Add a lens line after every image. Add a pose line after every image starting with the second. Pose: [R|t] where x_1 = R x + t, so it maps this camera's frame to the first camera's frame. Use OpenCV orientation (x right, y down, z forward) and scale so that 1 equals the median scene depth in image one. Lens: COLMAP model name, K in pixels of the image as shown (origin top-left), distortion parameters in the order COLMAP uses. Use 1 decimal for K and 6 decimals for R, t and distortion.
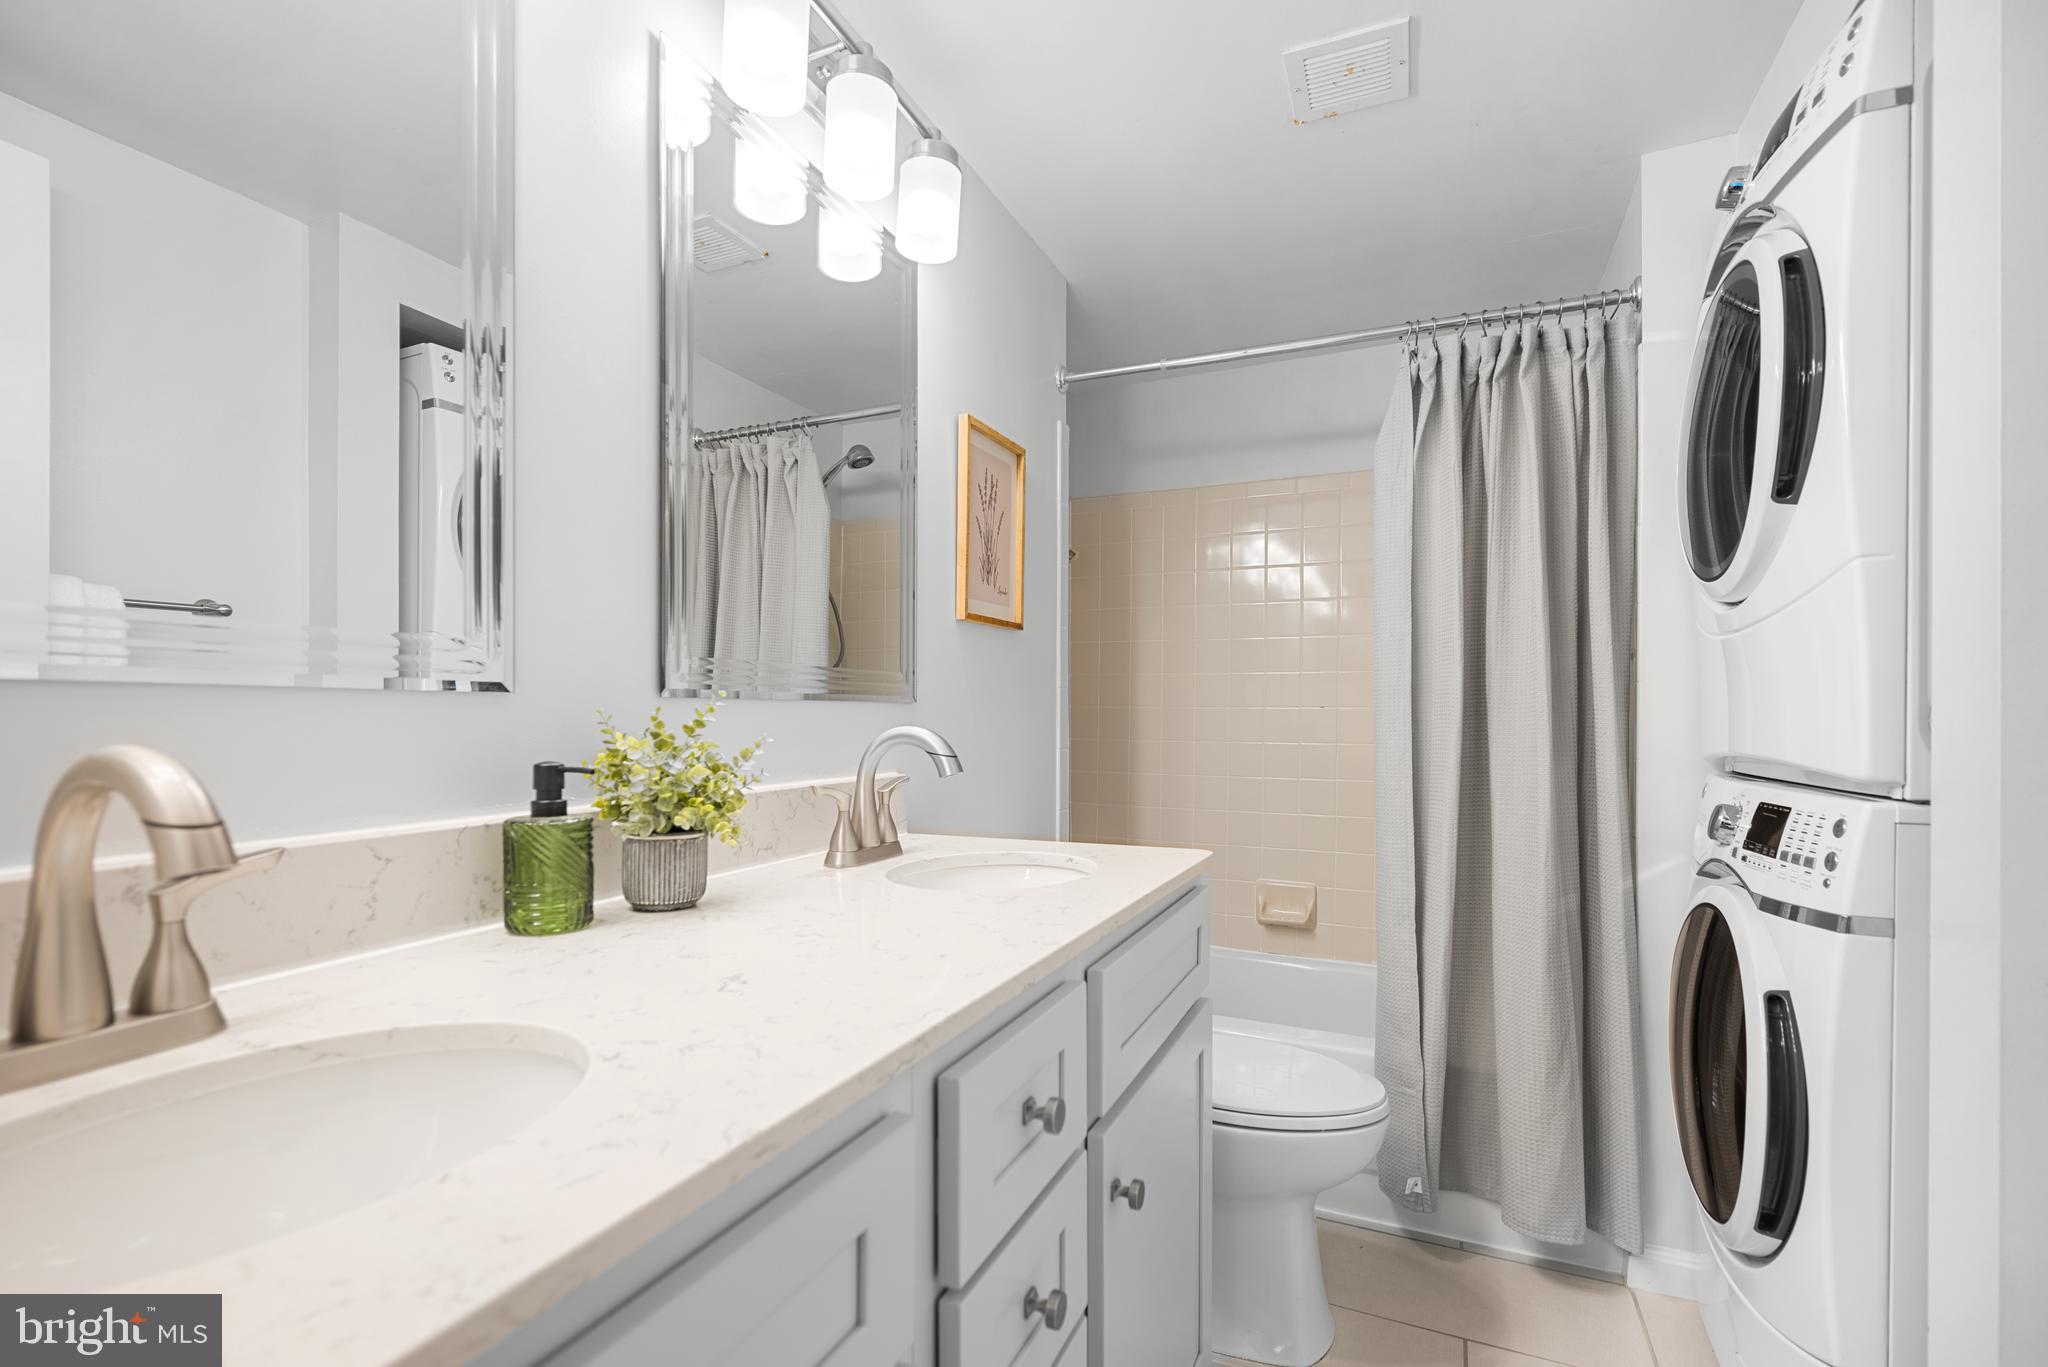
lens RADIAL K [[914.7, 0, 1024.0], [0, 914.7, 683.5], [0, 0, 1]] dist [-0.000146, -0.000033]
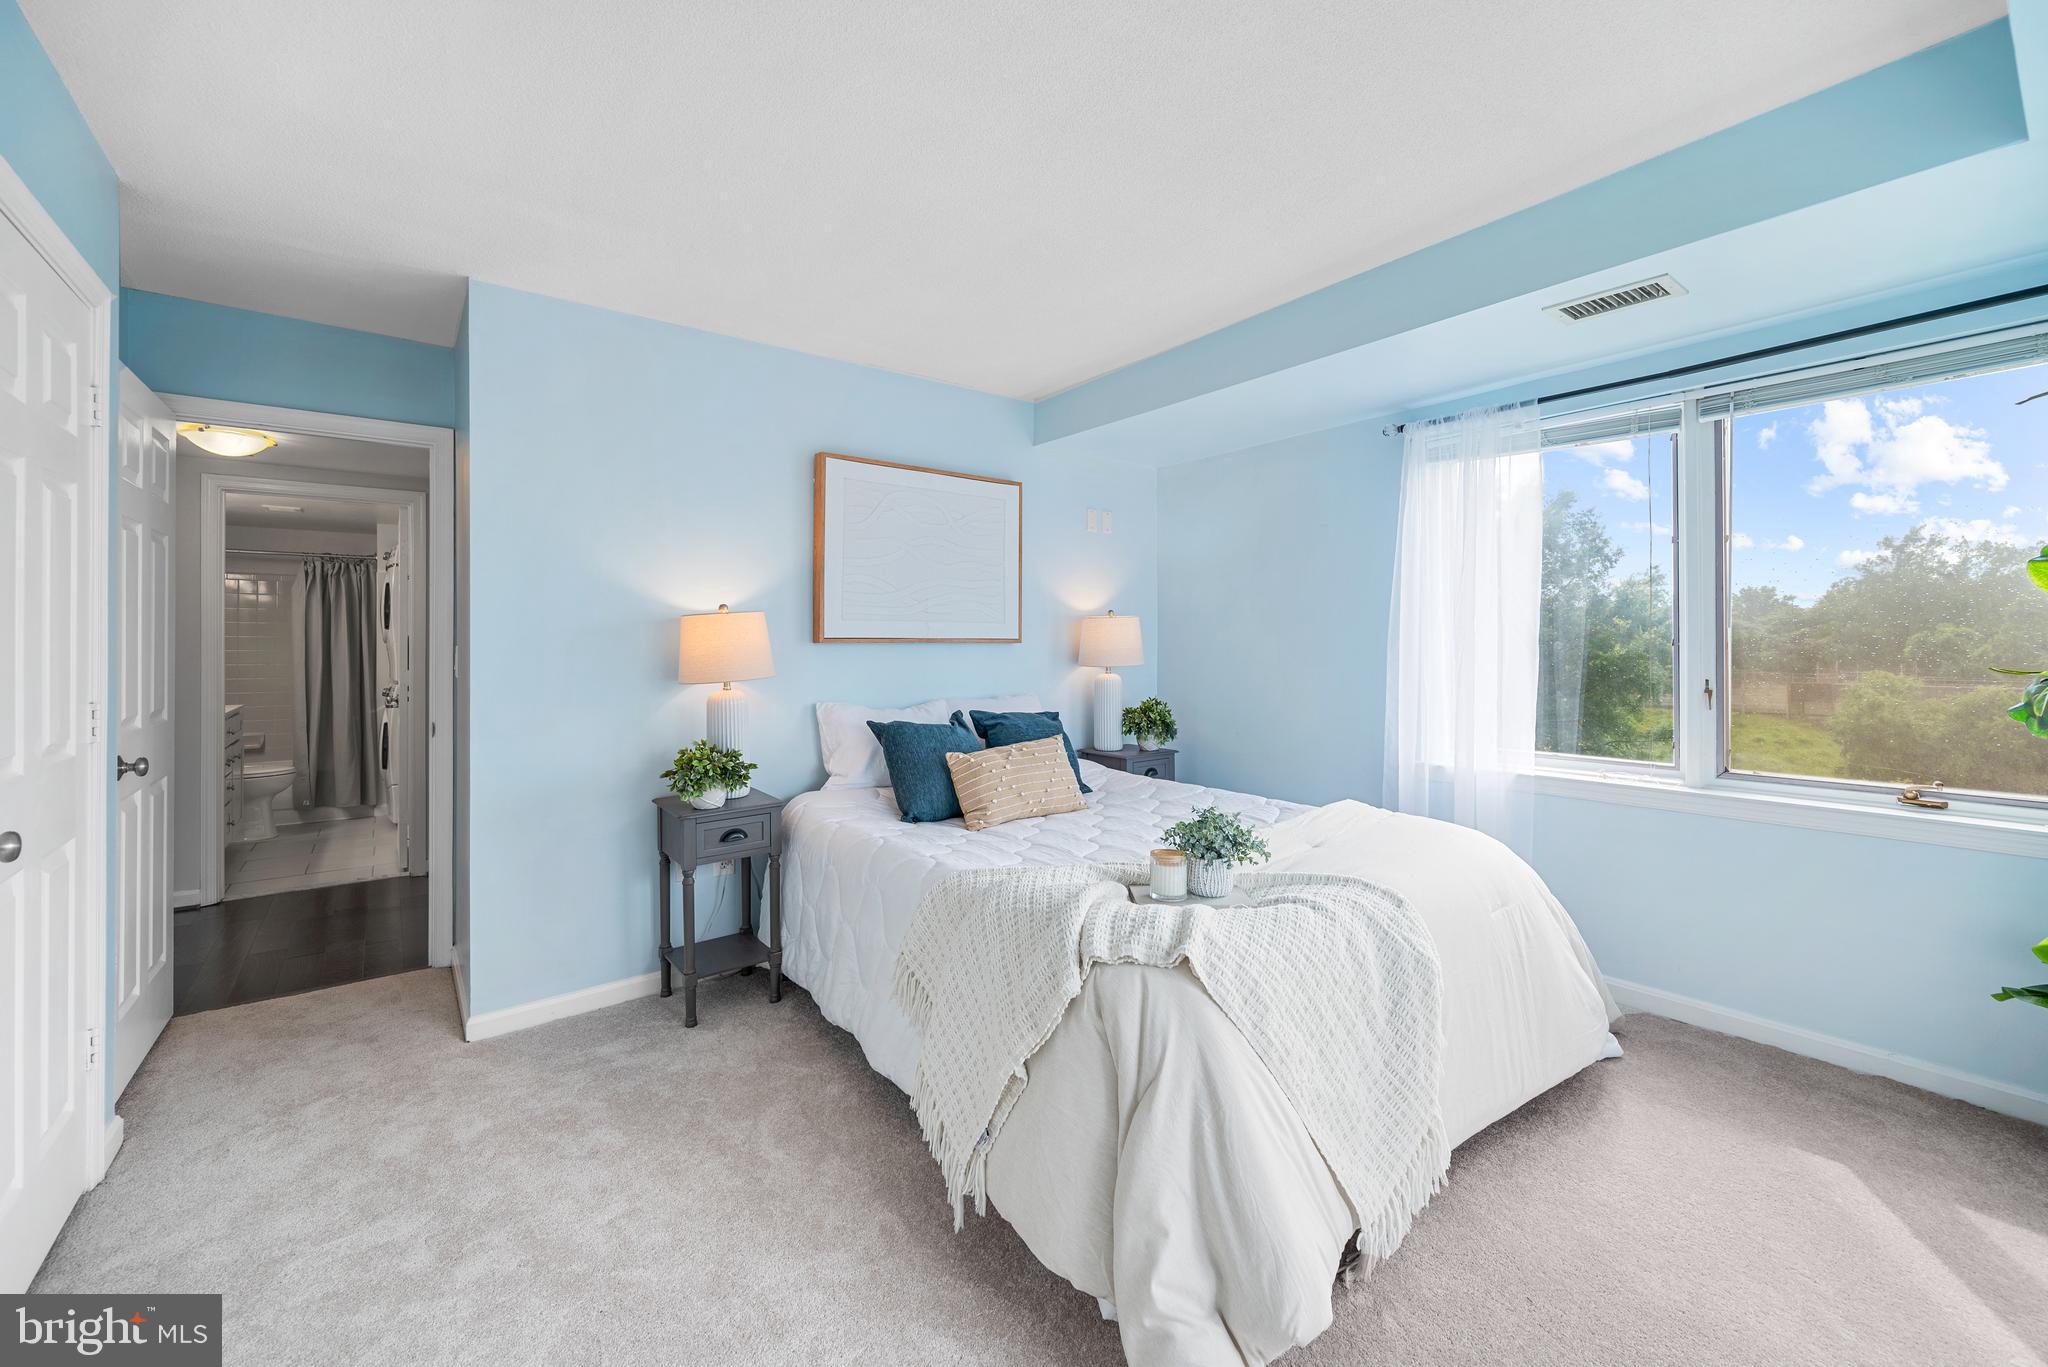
lens RADIAL K [[836.9, 0, 1022.8], [0, 836.9, 634.7], [0, 0, 1]] dist [0.001708, 0.000158]
pose [[0.470084, -0.000457, 0.882622, -1.119266], [0.000368, 1.000000, 0.000322, -0.099718], [-0.882622, 0.000174, 0.470084, -2.944156]]
